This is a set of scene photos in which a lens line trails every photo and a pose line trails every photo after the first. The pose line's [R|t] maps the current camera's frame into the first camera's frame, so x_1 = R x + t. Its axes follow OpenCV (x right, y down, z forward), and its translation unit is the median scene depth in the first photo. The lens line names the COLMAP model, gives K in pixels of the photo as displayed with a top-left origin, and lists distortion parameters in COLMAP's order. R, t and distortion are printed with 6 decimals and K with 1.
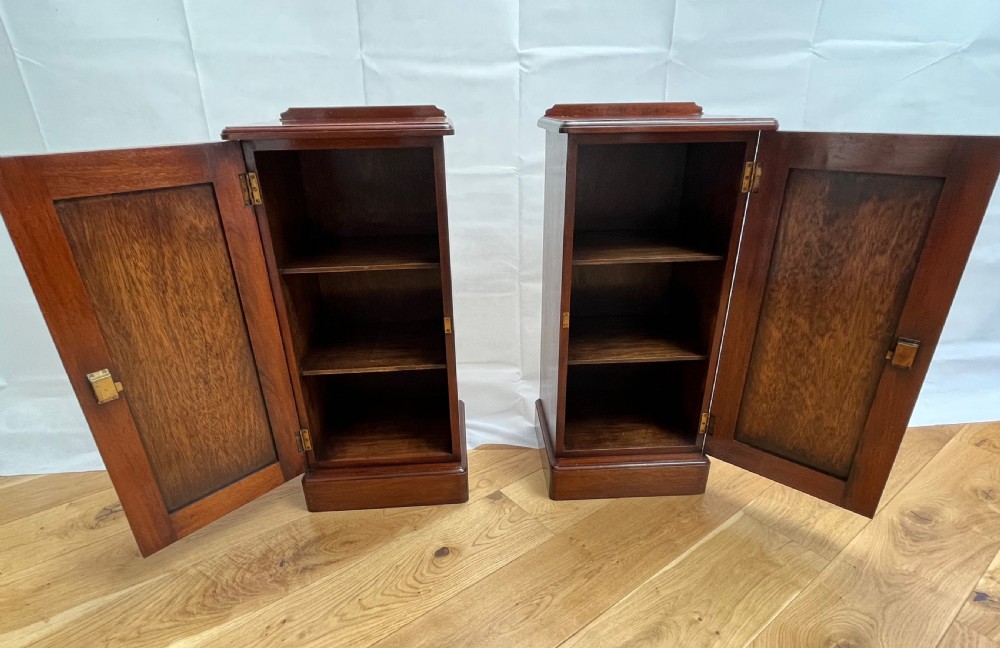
lens RADIAL K [[561.1, 0, 497.3], [0, 561.1, 374.8], [0, 0, 1]] dist [-0.004576, 0.000326]
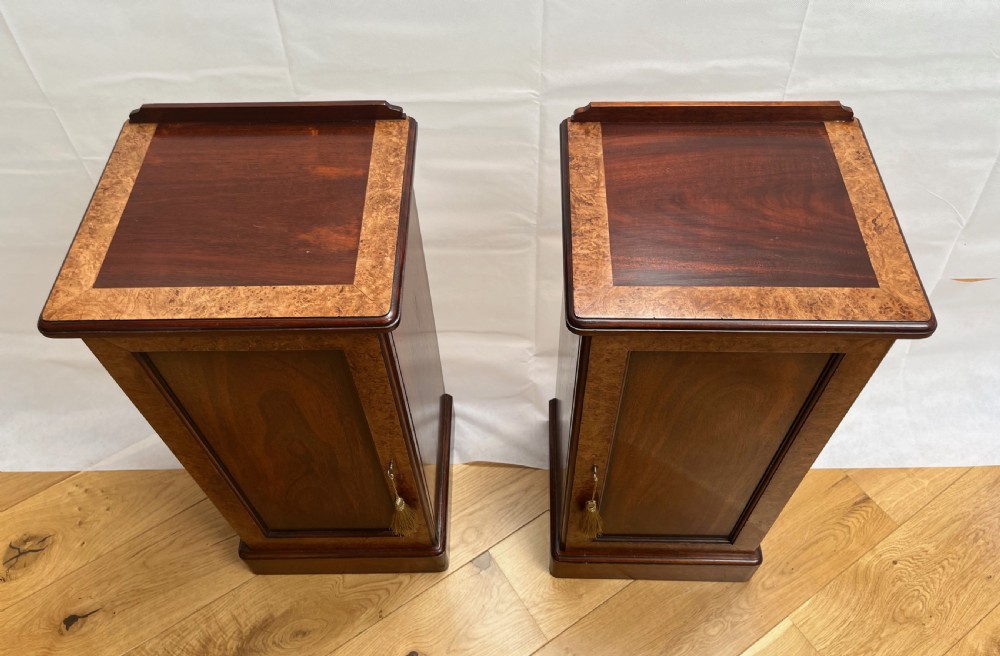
lens RADIAL K [[789.2, 0, 501.9], [0, 789.2, 309.4], [0, 0, 1]] dist [0.076839, -0.127343]
pose [[0.997076, 0.058071, -0.049665, 0.069387], [-0.029512, 0.892185, 0.450705, -0.715299], [0.070483, -0.447922, 0.891290, 0.182955]]
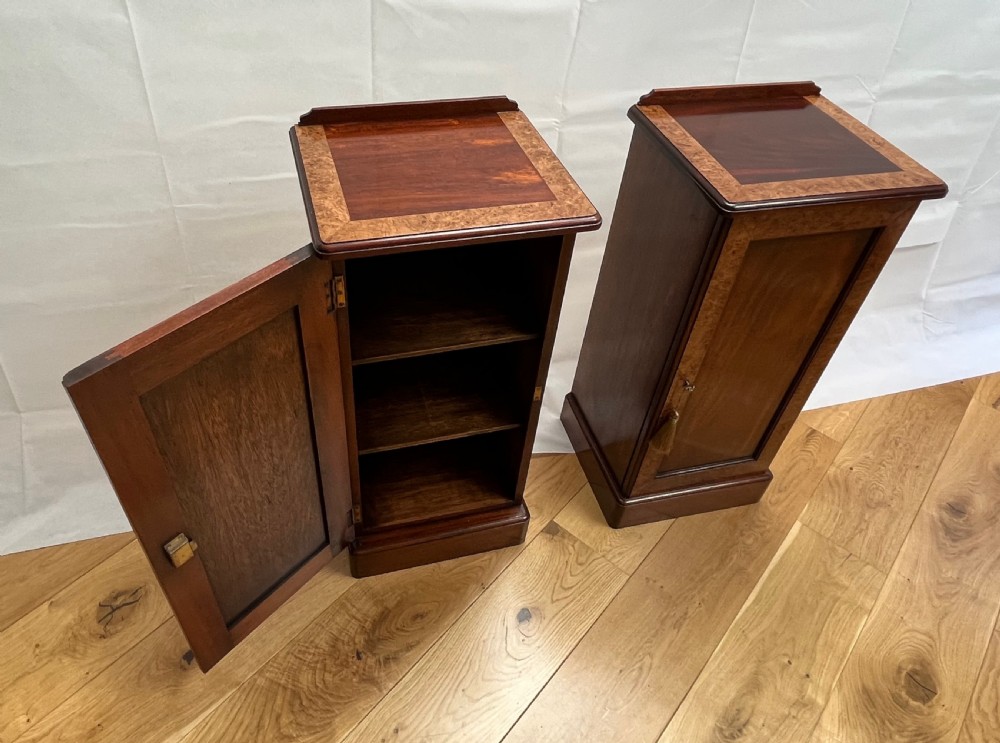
lens RADIAL K [[718.0, 0, 452.1], [0, 718.0, 362.2], [0, 0, 1]] dist [-0.002893, -0.004103]
pose [[0.980655, -0.079778, 0.178752, -0.407237], [0.022010, 0.952330, 0.304276, -0.468735], [-0.194505, -0.294455, 0.935662, 0.022921]]
